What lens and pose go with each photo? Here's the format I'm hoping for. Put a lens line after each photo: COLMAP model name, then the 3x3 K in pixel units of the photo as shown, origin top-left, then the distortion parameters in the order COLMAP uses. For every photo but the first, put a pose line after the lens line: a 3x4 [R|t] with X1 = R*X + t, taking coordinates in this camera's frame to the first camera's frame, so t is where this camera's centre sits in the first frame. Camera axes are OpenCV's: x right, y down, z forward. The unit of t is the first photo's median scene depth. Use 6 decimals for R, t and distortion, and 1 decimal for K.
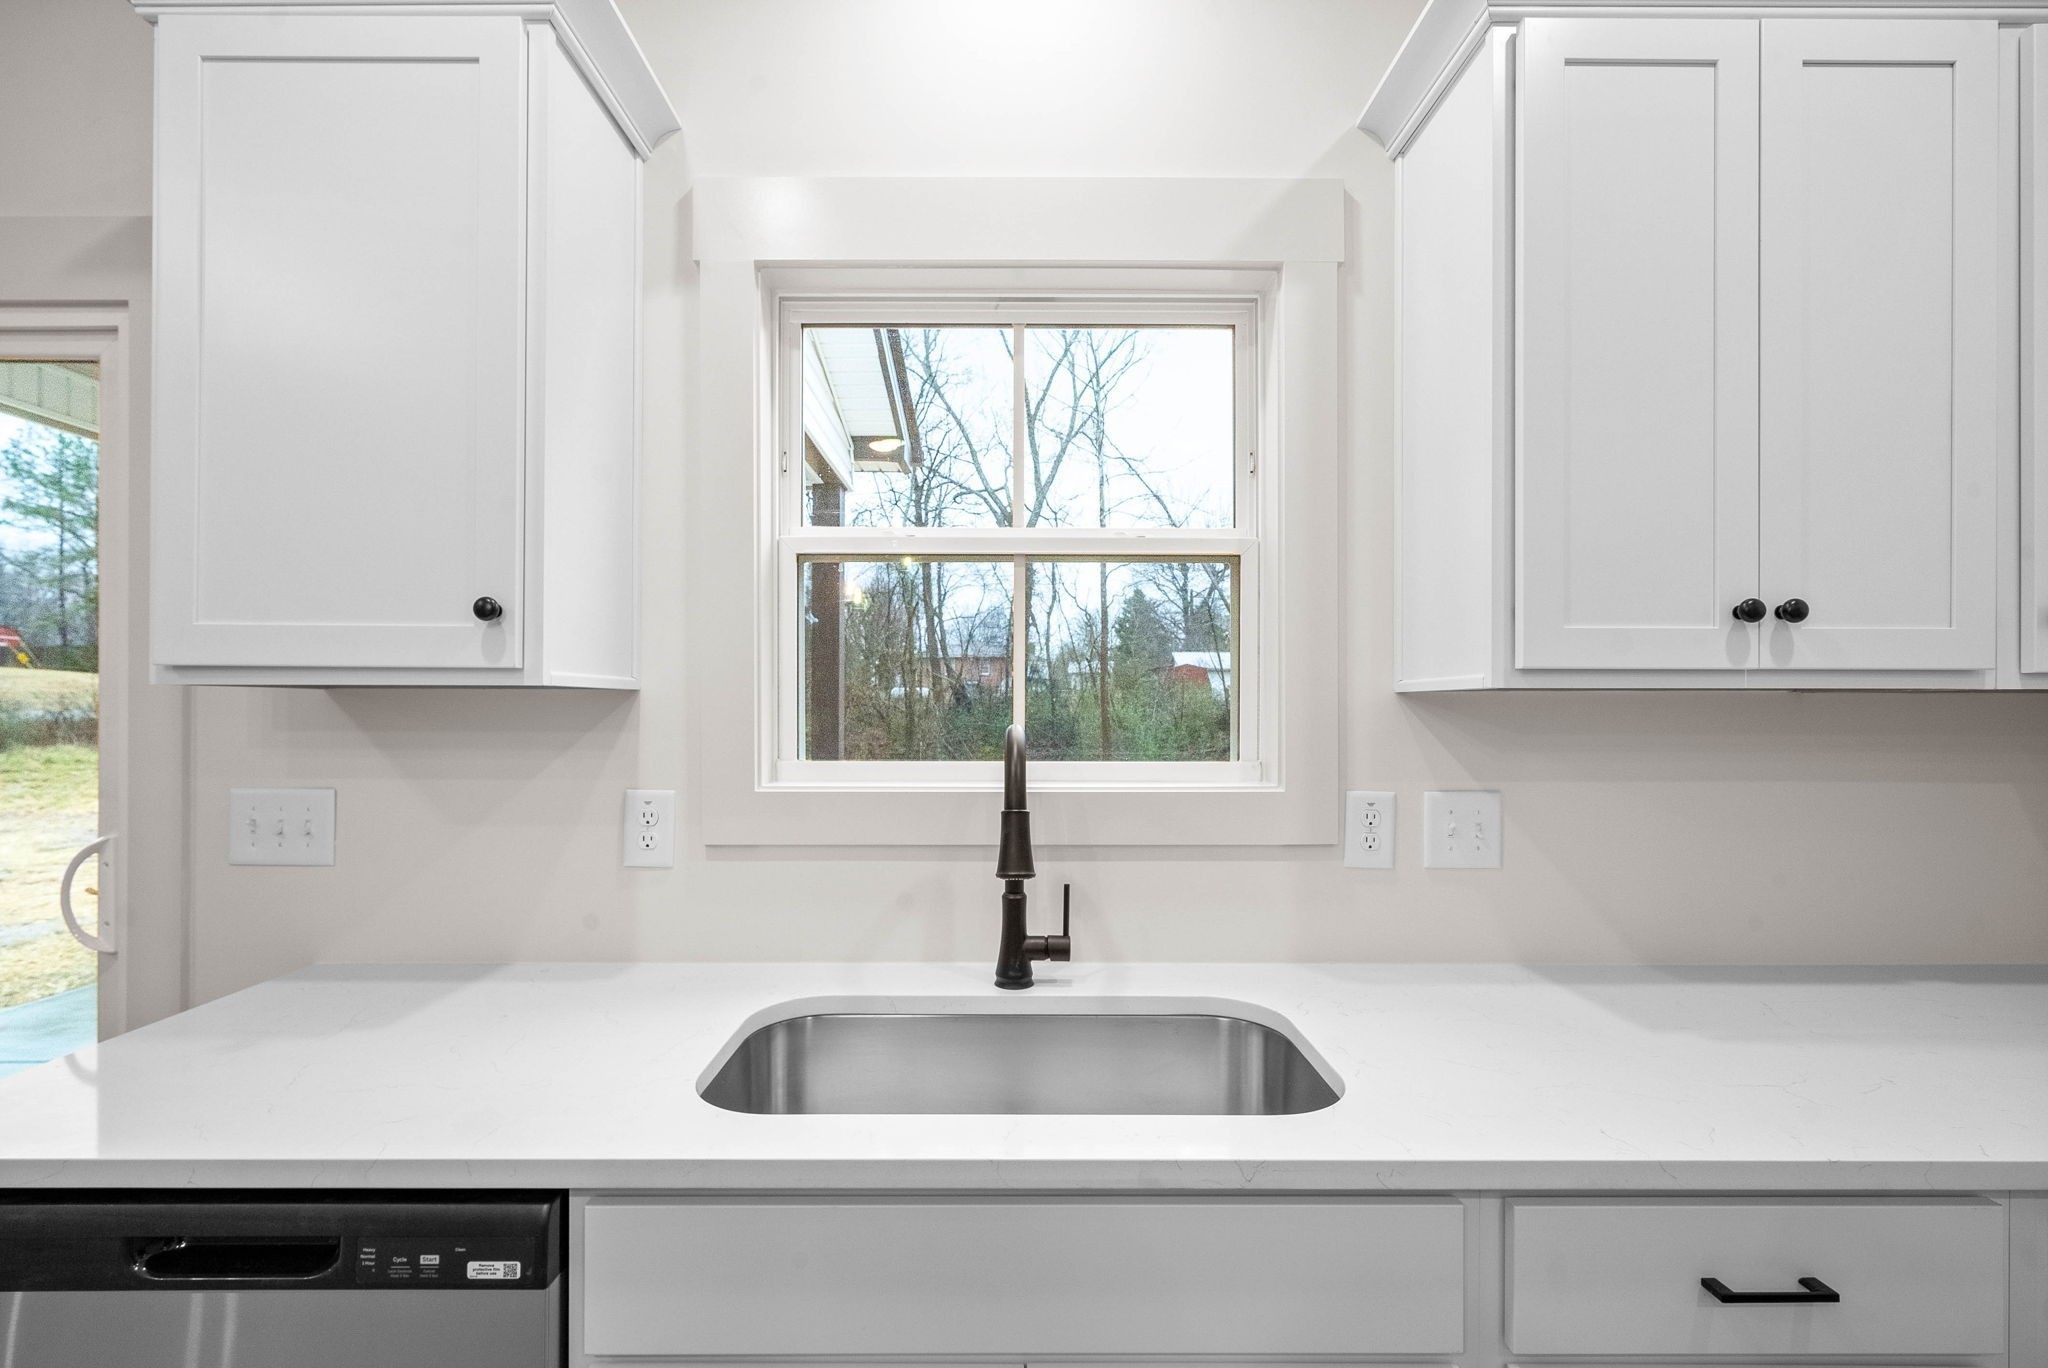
lens RADIAL K [[936.6, 0, 1018.7], [0, 936.6, 704.2], [0, 0, 1]] dist [-0.004473, -0.000845]
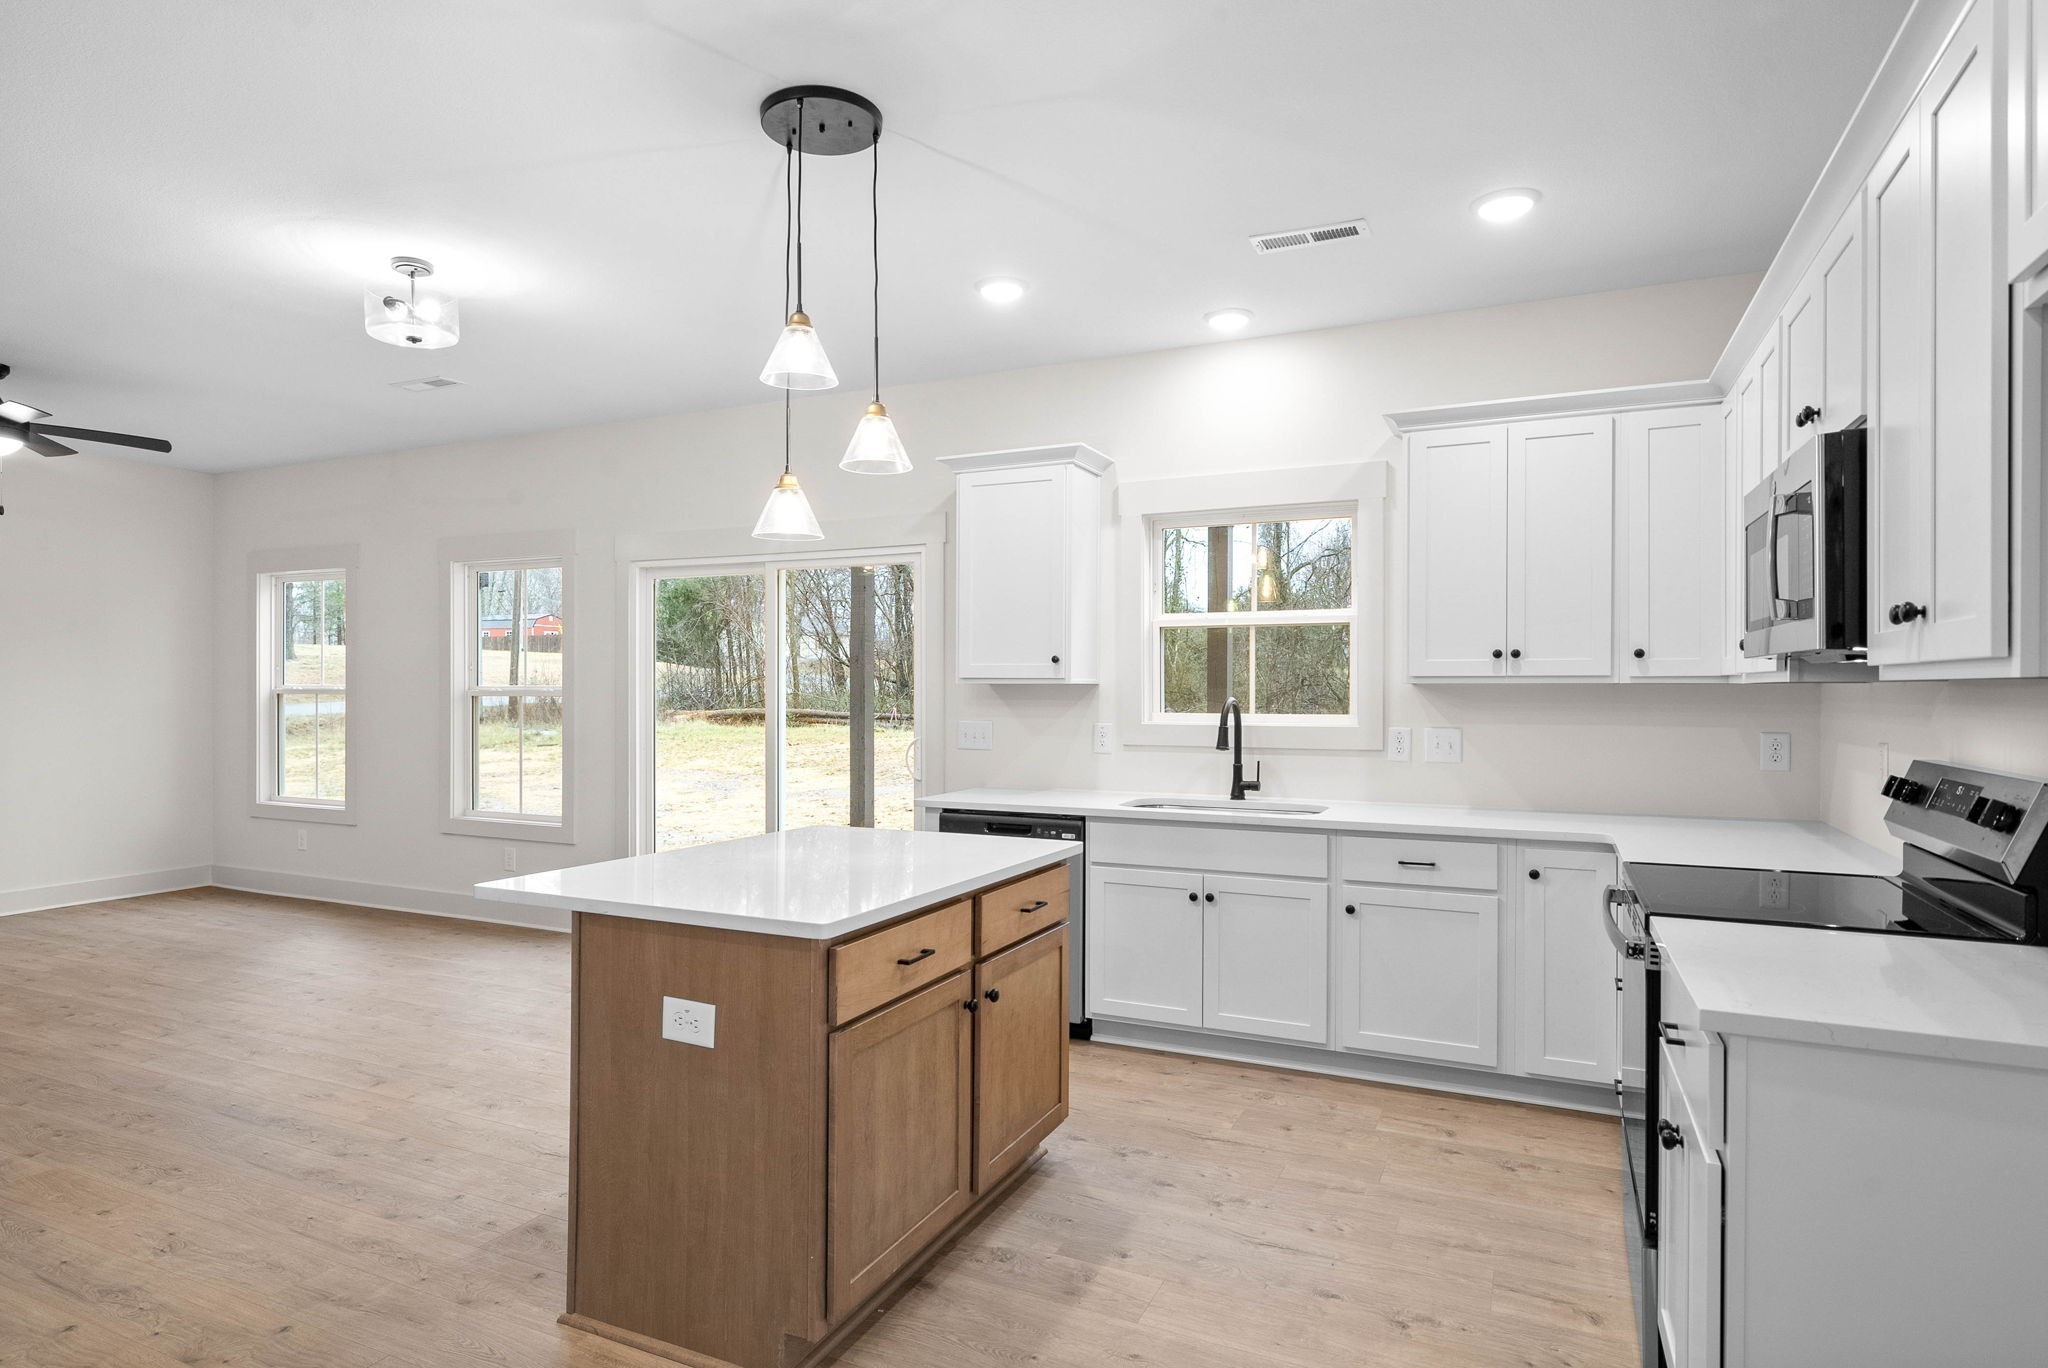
lens RADIAL K [[1136.6, 0, 1003.7], [0, 1136.6, 692.7], [0, 0, 1]] dist [0.005000, 0.001640]
pose [[0.899317, 0.000033, -0.437298, 0.777986], [0.003574, 0.999966, 0.007426, -0.016873], [0.437283, -0.008241, 0.899286, -2.067061]]
